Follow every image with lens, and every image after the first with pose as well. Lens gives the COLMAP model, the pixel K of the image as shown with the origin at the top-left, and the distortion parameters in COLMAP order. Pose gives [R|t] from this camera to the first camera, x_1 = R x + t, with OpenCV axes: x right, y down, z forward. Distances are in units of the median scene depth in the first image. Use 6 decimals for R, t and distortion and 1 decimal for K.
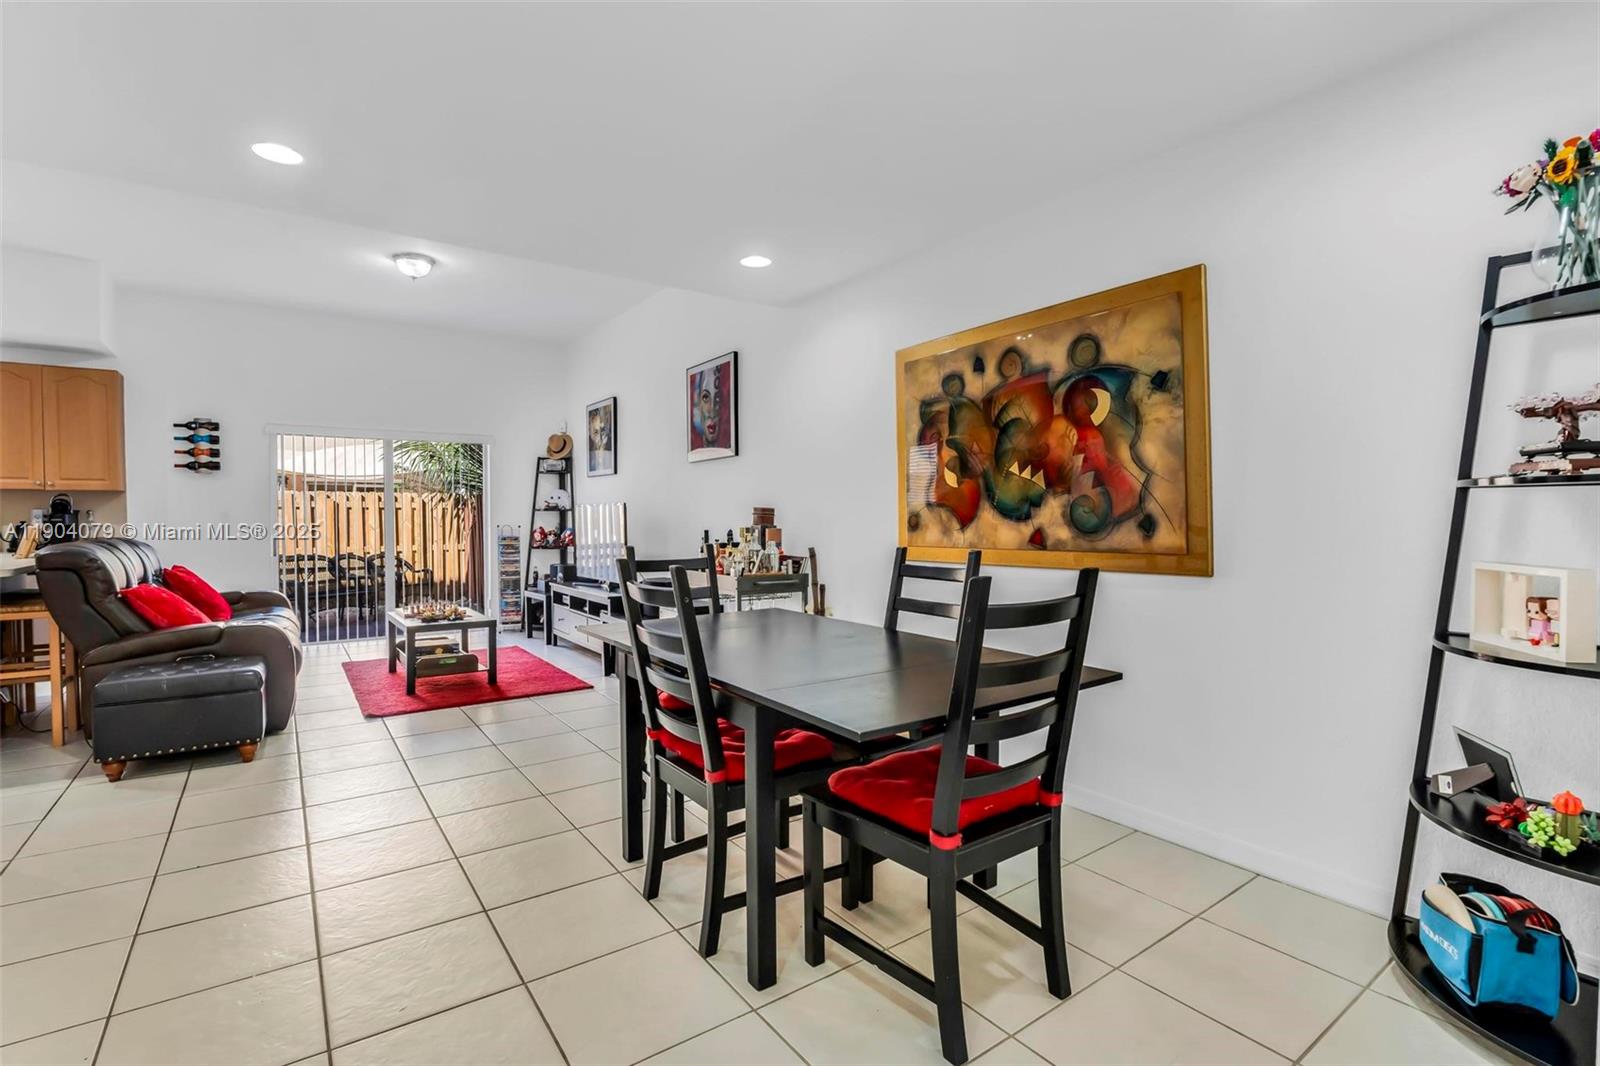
lens RADIAL K [[757.9, 0, 803.1], [0, 757.9, 525.2], [0, 0, 1]] dist [-0.017744, 0.003499]
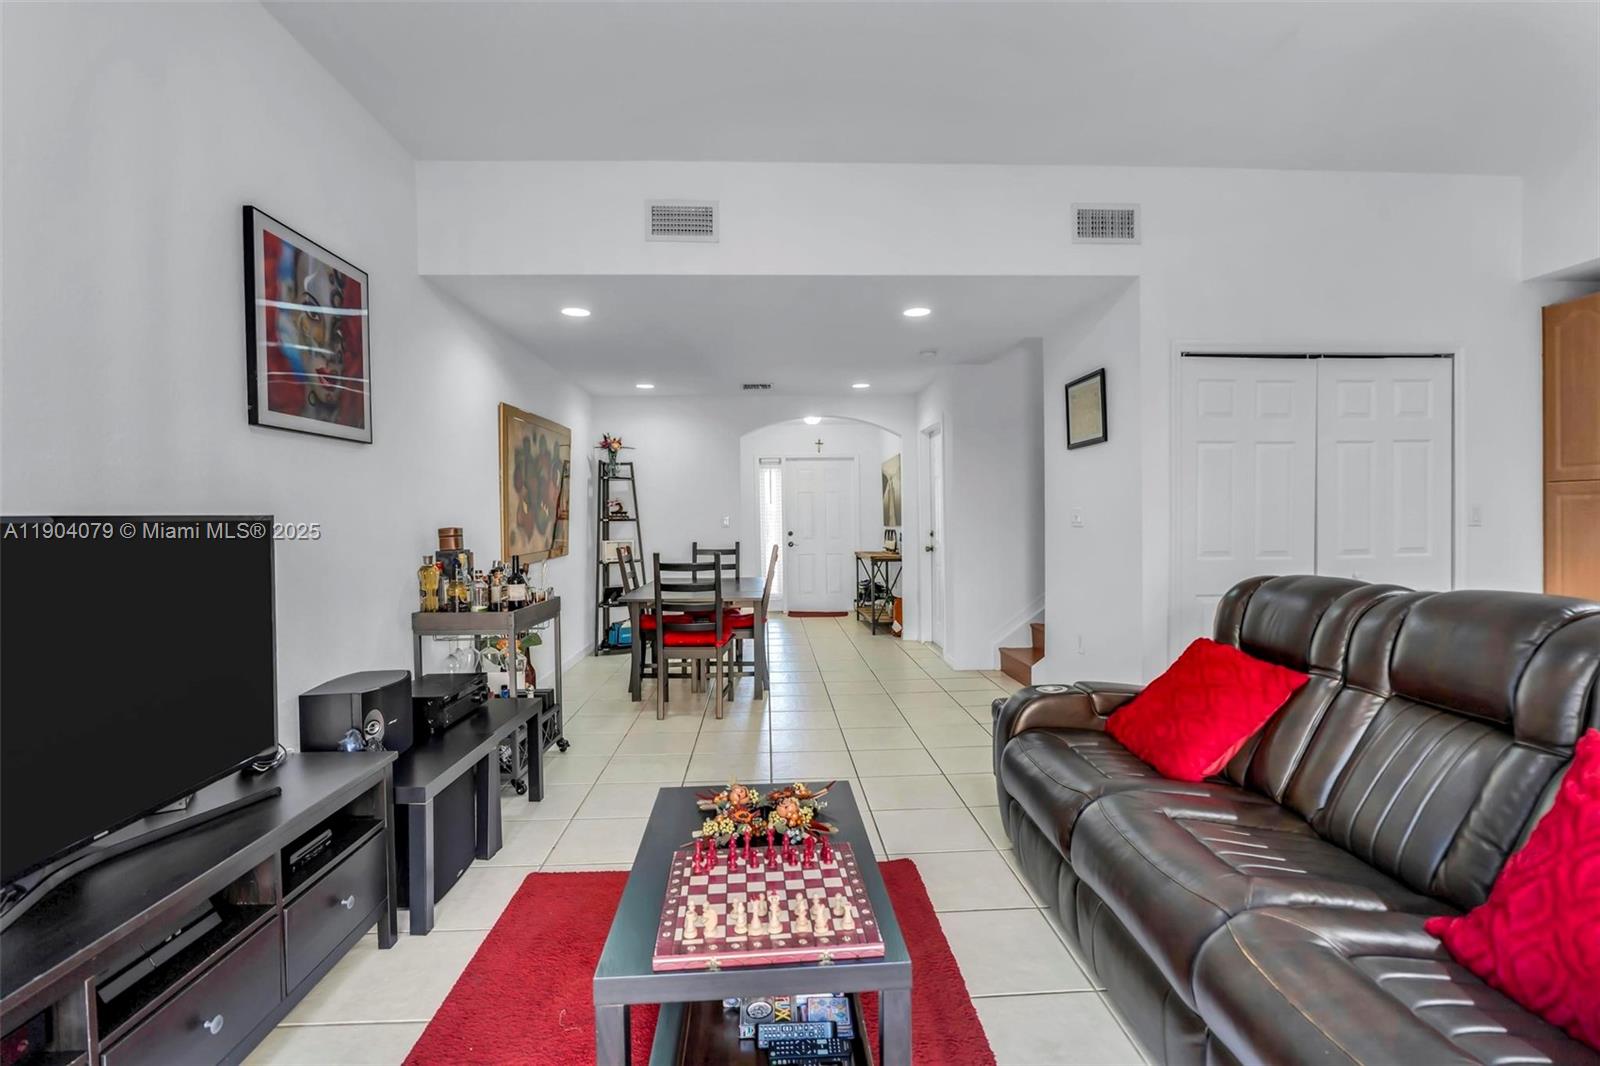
lens RADIAL K [[757.9, 0, 811.2], [0, 757.9, 527.7], [0, 0, 1]] dist [-0.017744, 0.003499]
pose [[-0.854249, 0.003431, 0.519853, -0.723400], [0.018847, 0.999525, 0.024374, -0.033323], [-0.519522, 0.030619, -0.853908, 1.358260]]
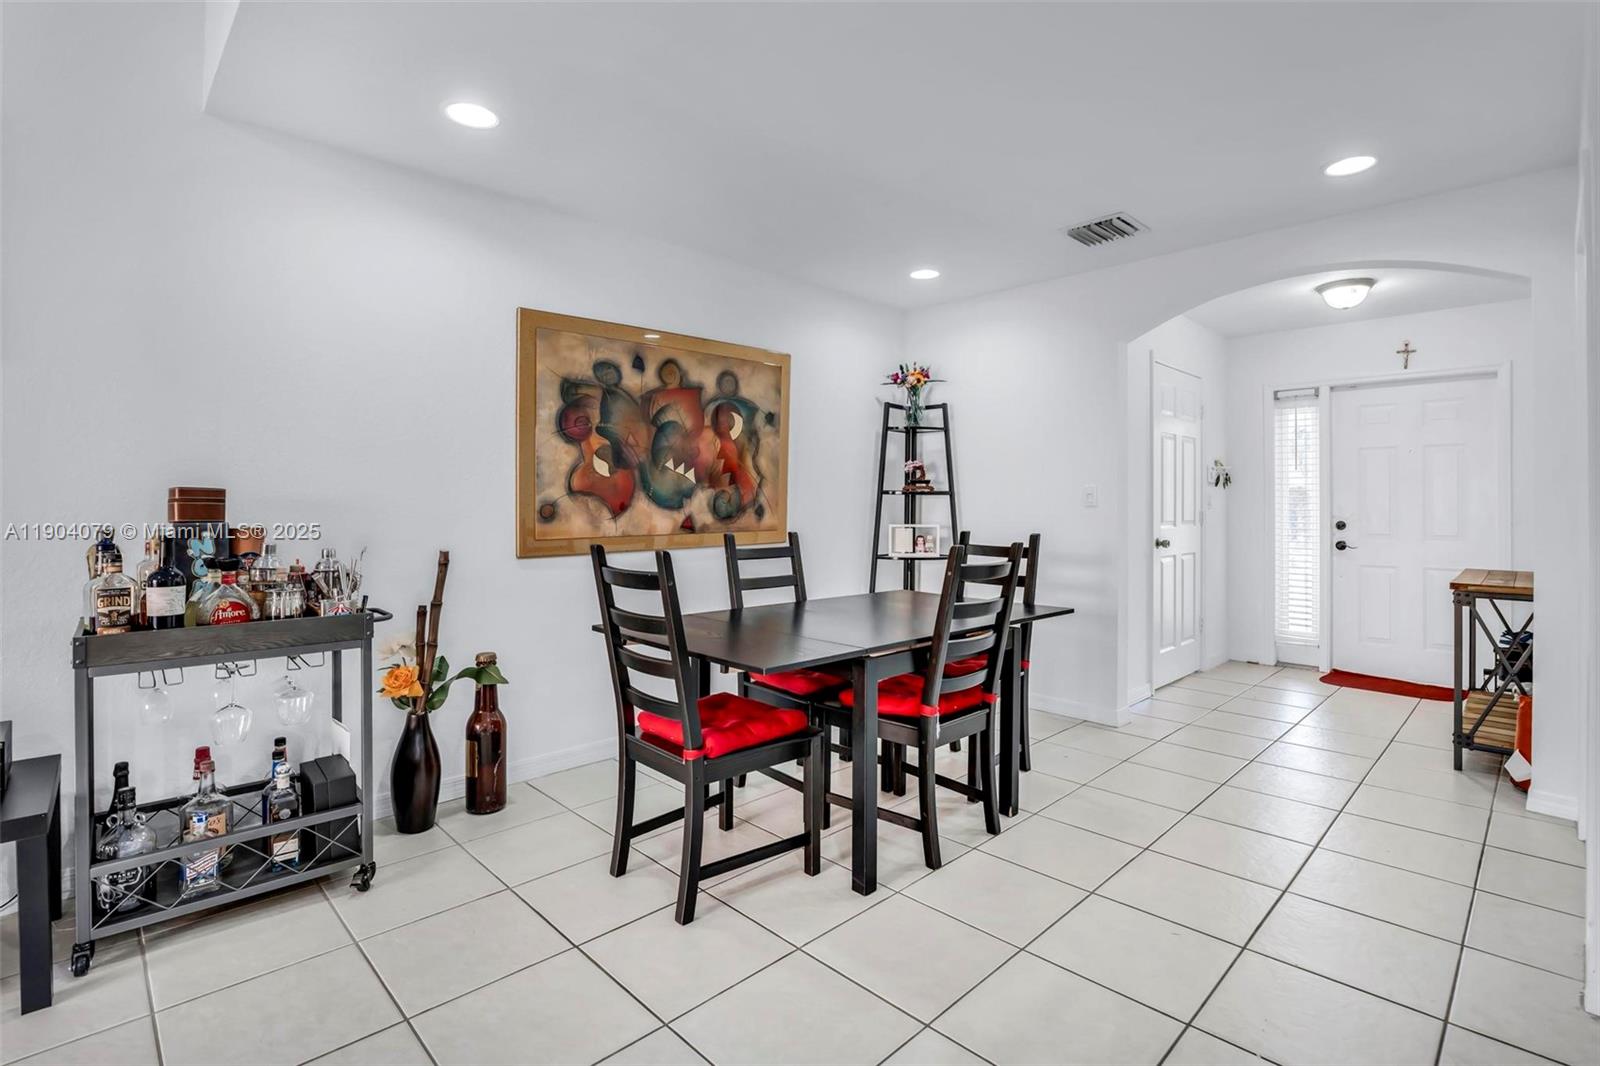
lens RADIAL K [[757.9, 0, 817.8], [0, 757.9, 505.8], [0, 0, 1]] dist [-0.017744, 0.003499]
pose [[-0.175427, -0.001738, 0.984491, -0.568041], [0.008579, 0.999958, 0.003294, -0.008616], [-0.984455, 0.009023, -0.175405, 0.623898]]
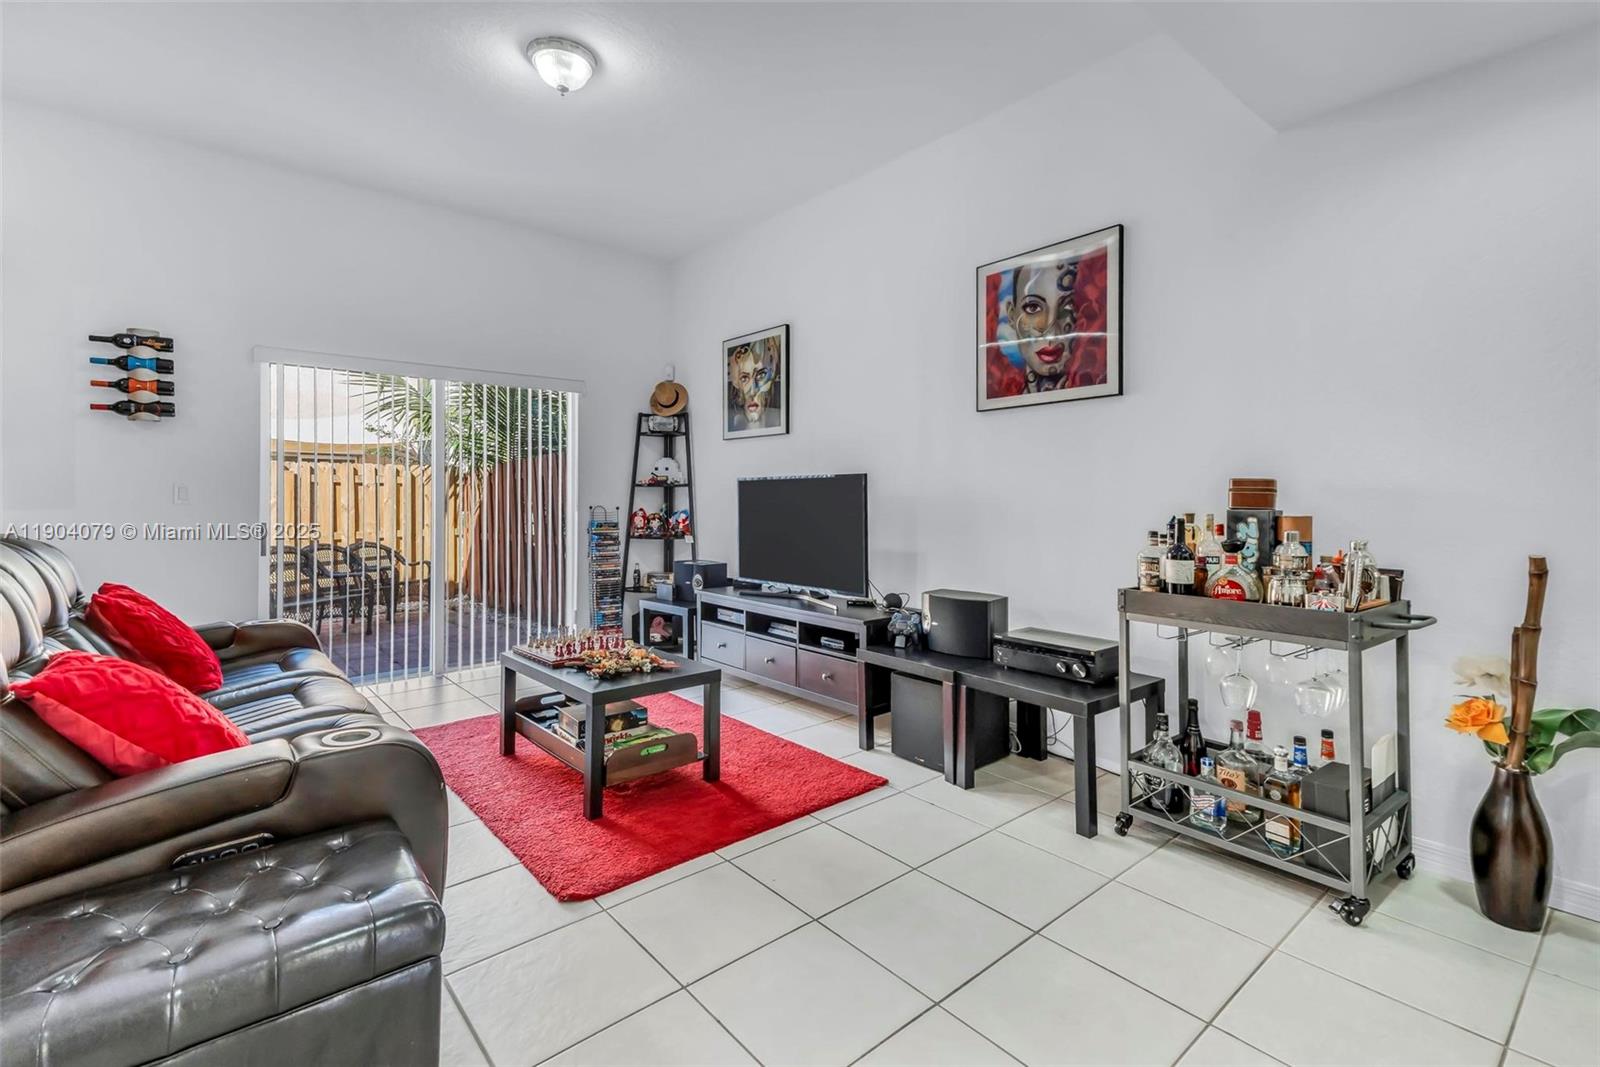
lens RADIAL K [[753.1, 0, 809.1], [0, 753.1, 494.6], [0, 0, 1]] dist [0.029134, 0.000032]
pose [[0.996098, 0.003516, 0.088188, -0.400127], [-0.002288, 0.999899, -0.014021, -0.002666], [-0.088228, 0.013765, 0.996005, 0.419457]]
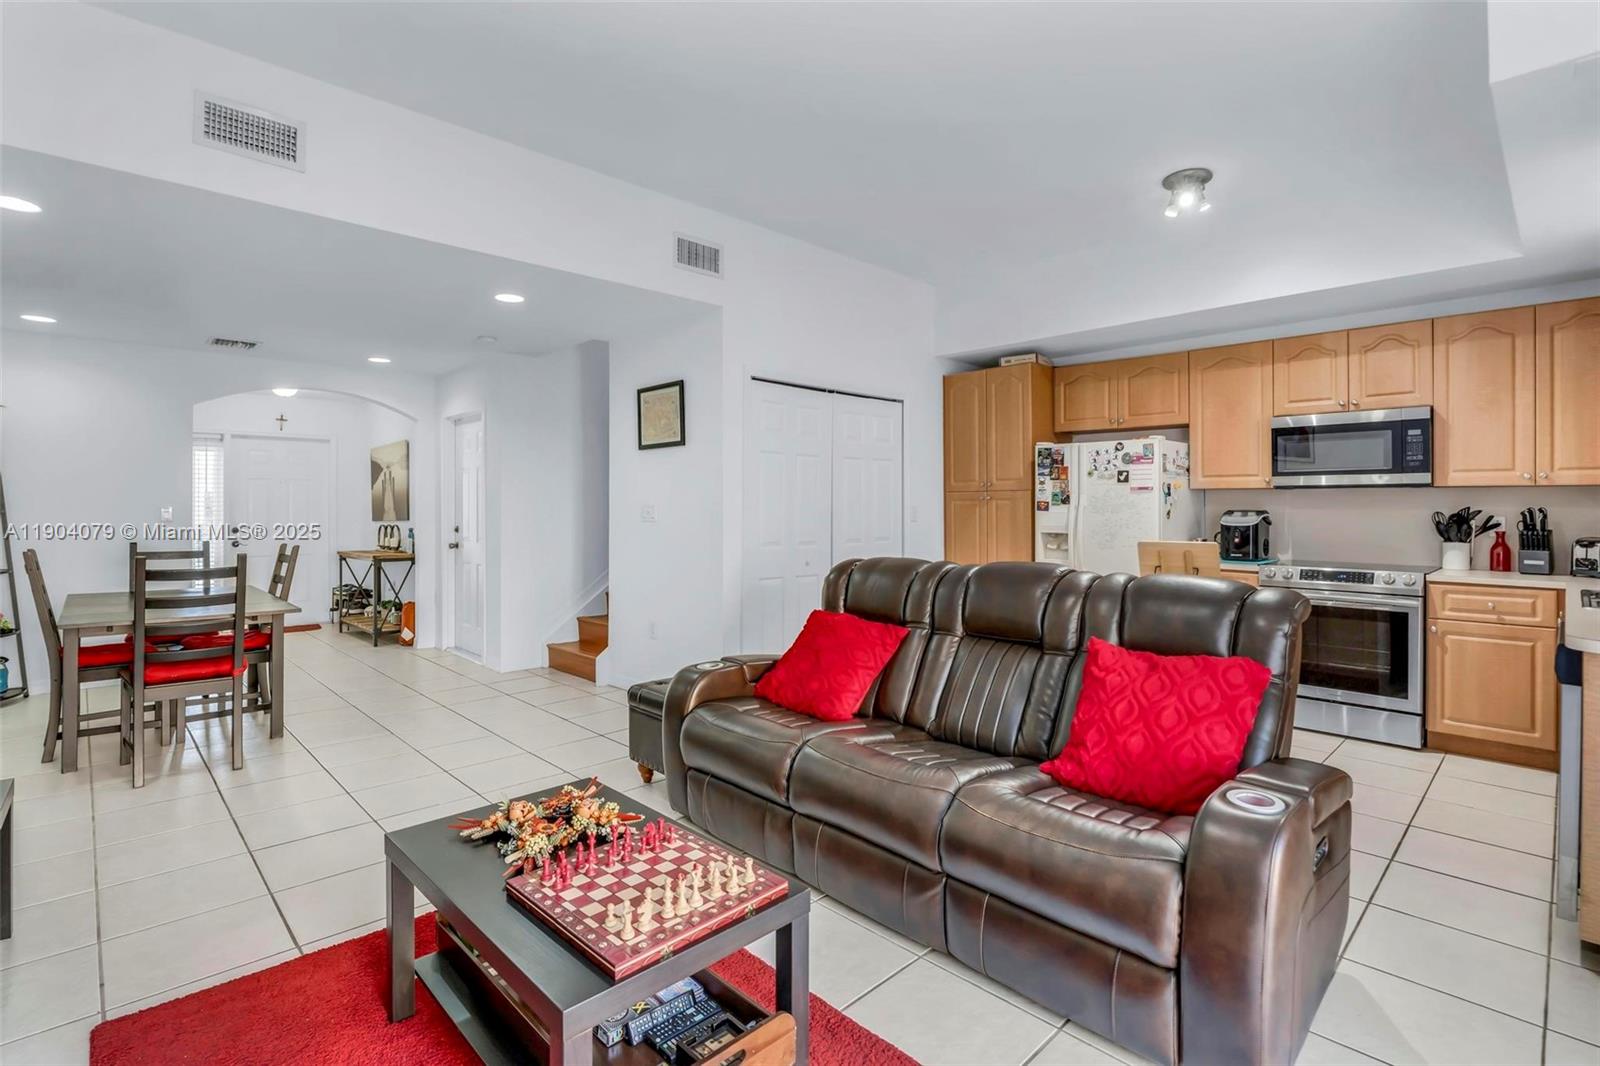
lens RADIAL K [[757.9, 0, 814.0], [0, 757.9, 500.0], [0, 0, 1]] dist [-0.017744, 0.003499]
pose [[-0.985028, -0.001089, -0.172394, -0.560536], [-0.001097, 0.999999, -0.000048, -0.034744], [0.172394, 0.000142, -0.985028, 1.427486]]
